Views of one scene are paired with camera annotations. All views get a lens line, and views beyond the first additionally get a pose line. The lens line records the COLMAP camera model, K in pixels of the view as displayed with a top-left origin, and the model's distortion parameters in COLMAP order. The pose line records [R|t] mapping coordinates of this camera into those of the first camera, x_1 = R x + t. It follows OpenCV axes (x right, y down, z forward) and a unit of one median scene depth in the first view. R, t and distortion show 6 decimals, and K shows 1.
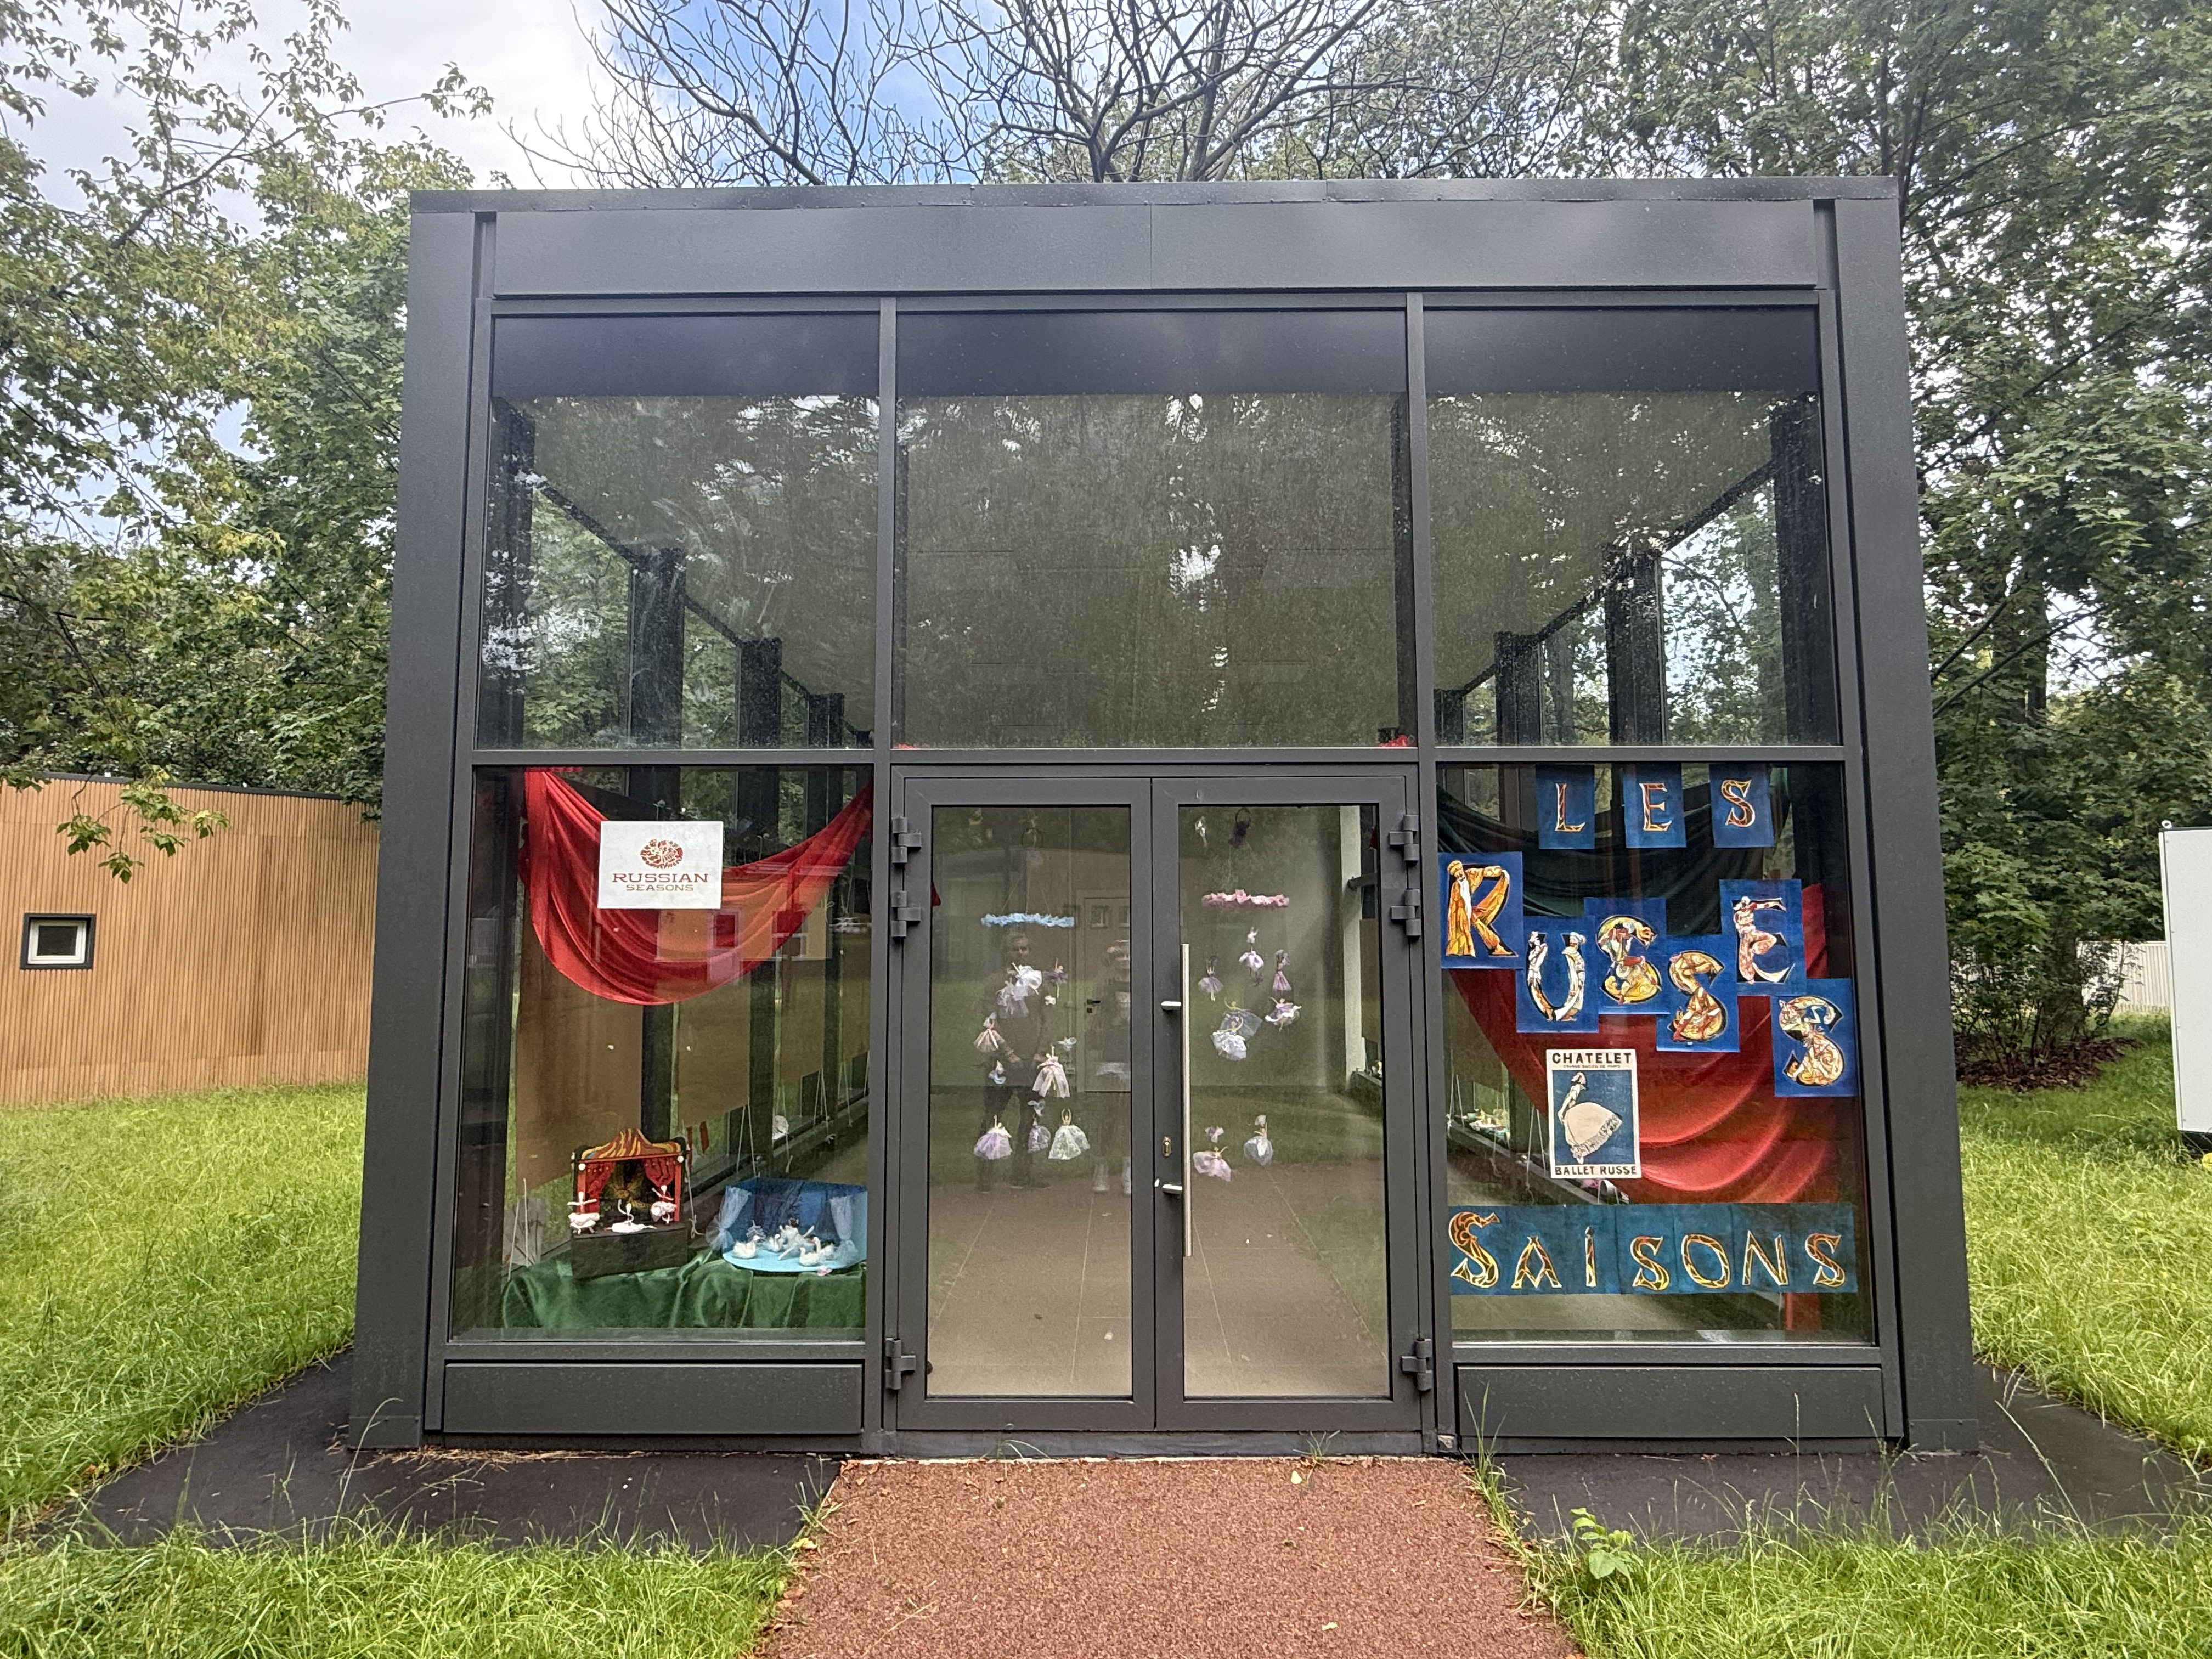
lens RADIAL K [[1236.4, 0, 1106.0], [0, 1236.4, 829.5], [0, 0, 1]] dist [0.003986, 0.000429]
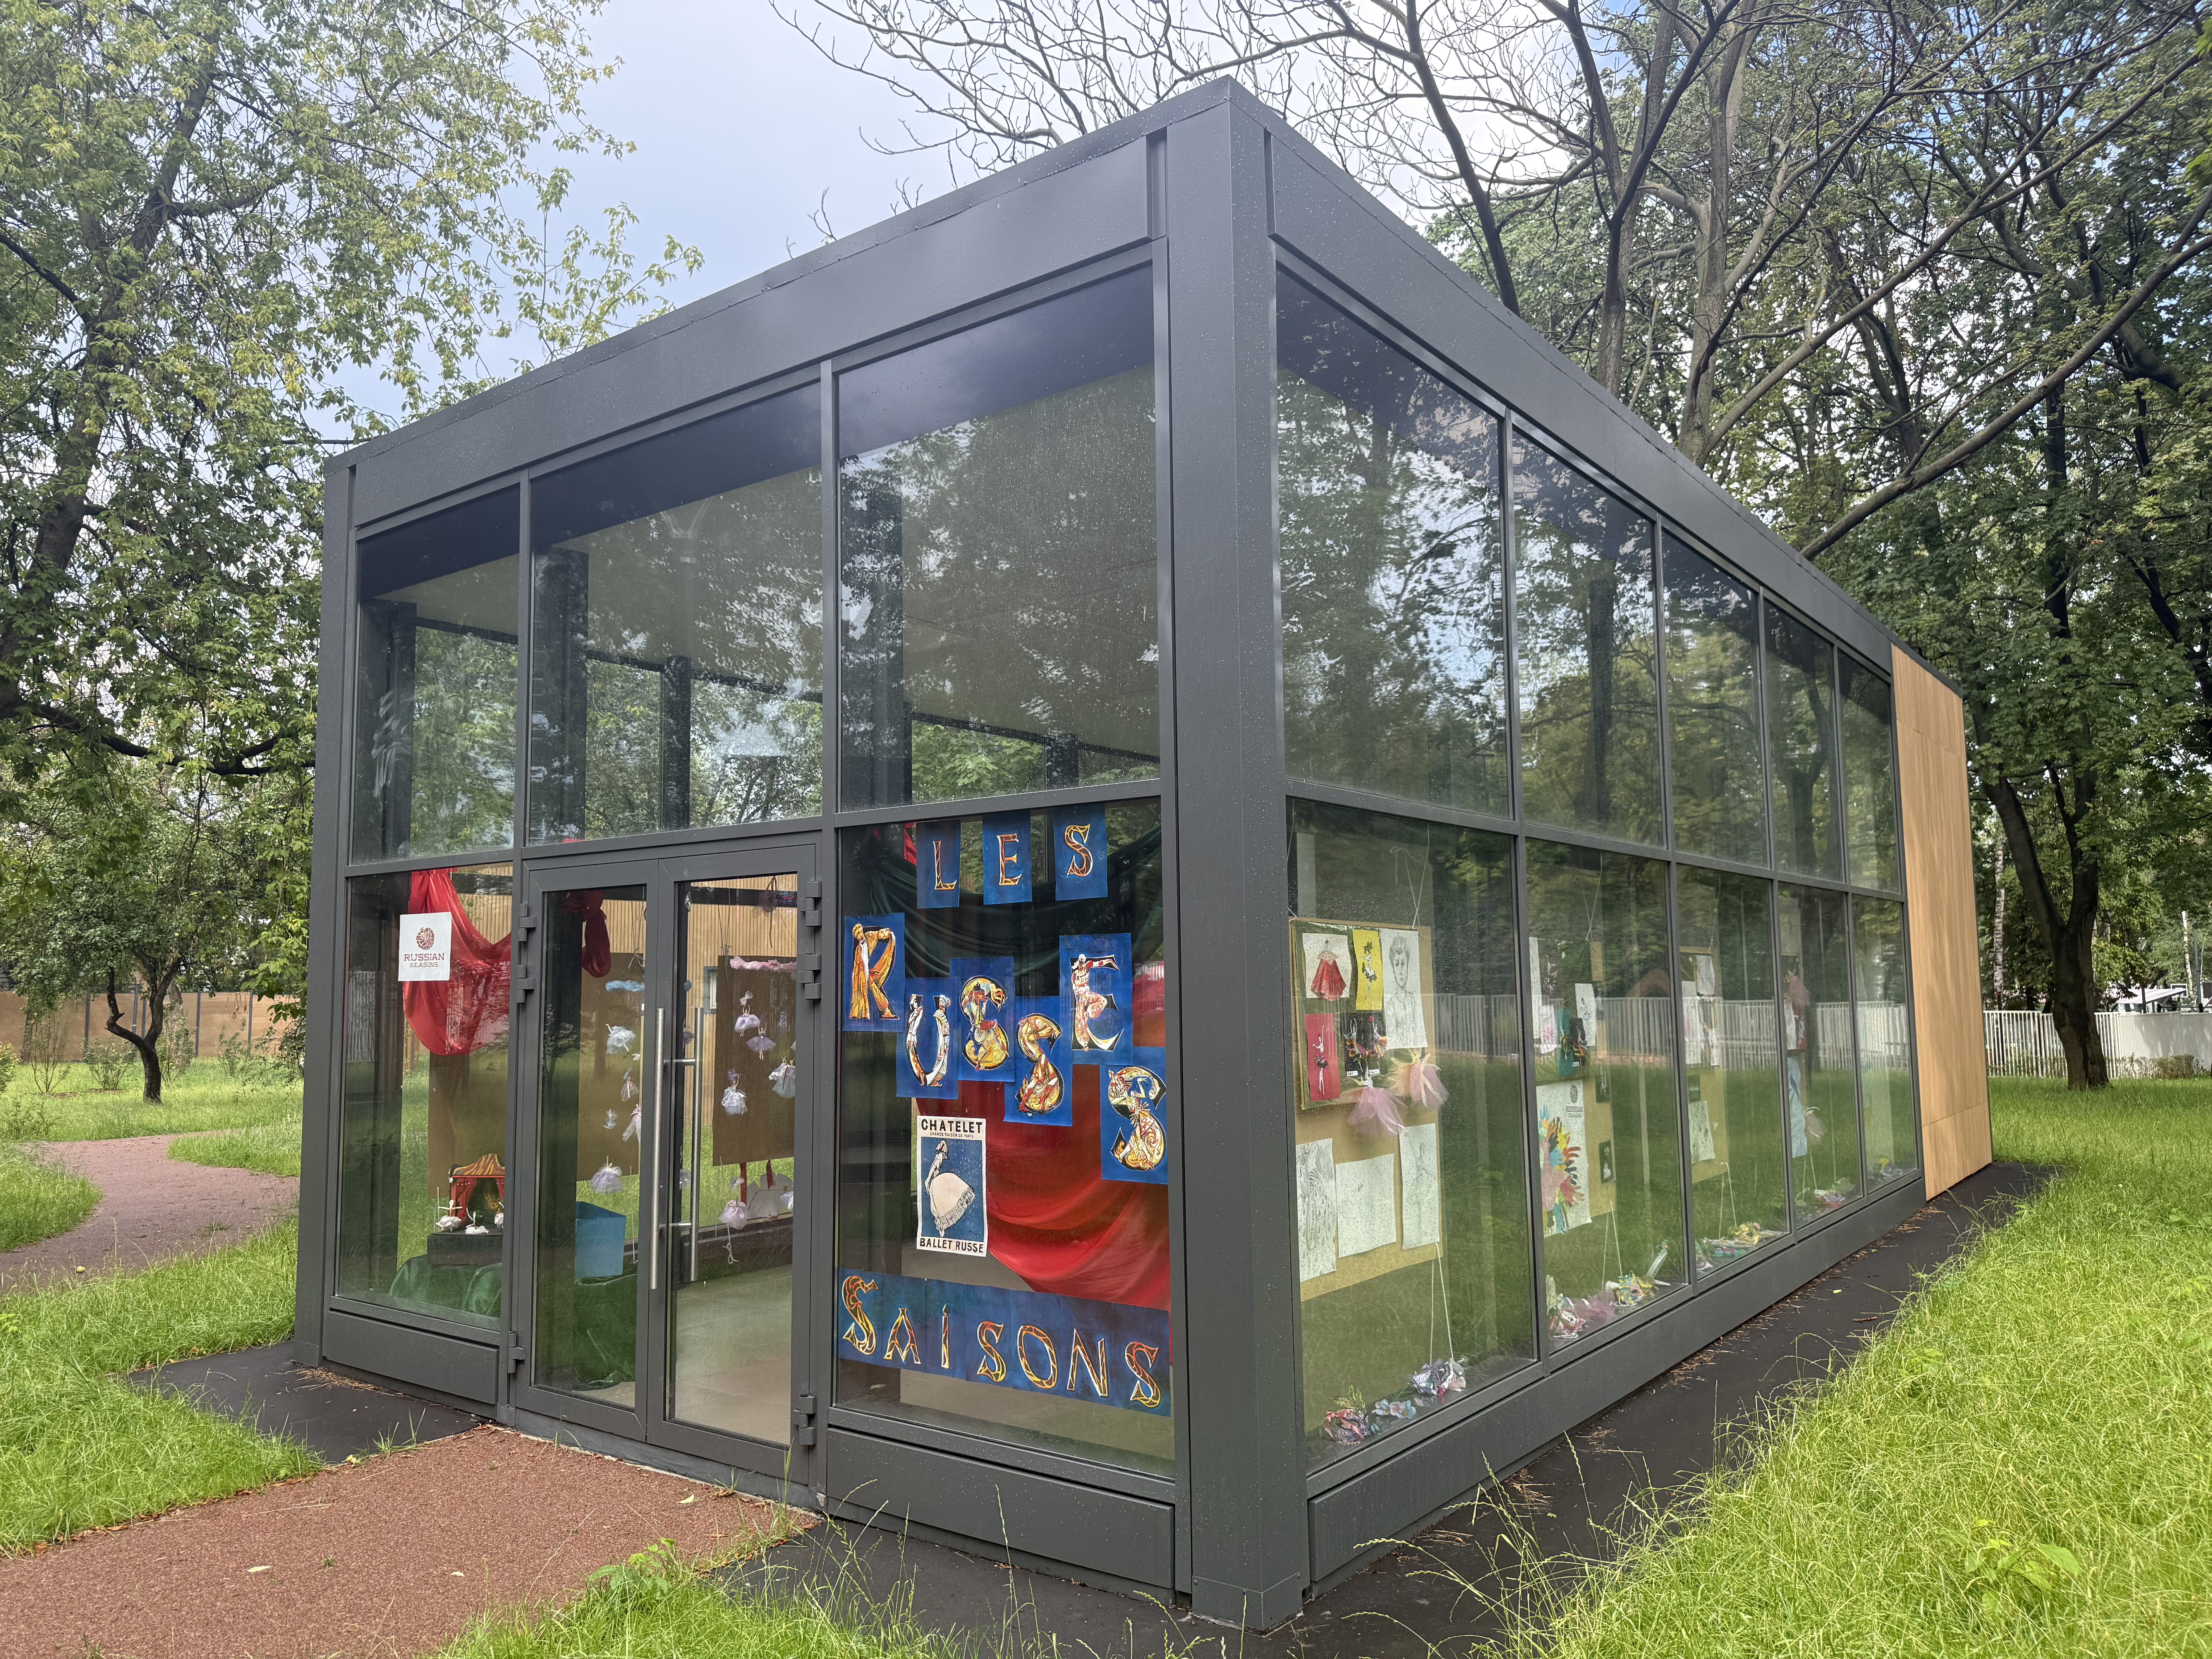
lens RADIAL K [[1540.2, 0, 1112.9], [0, 1540.2, 824.6], [0, 0, 1]] dist [0.096022, -0.163058]
pose [[0.798483, -0.069106, -0.598038, 1.220665], [0.052141, 0.997595, -0.045659, 0.012912], [0.599756, 0.005275, 0.800166, 0.114397]]
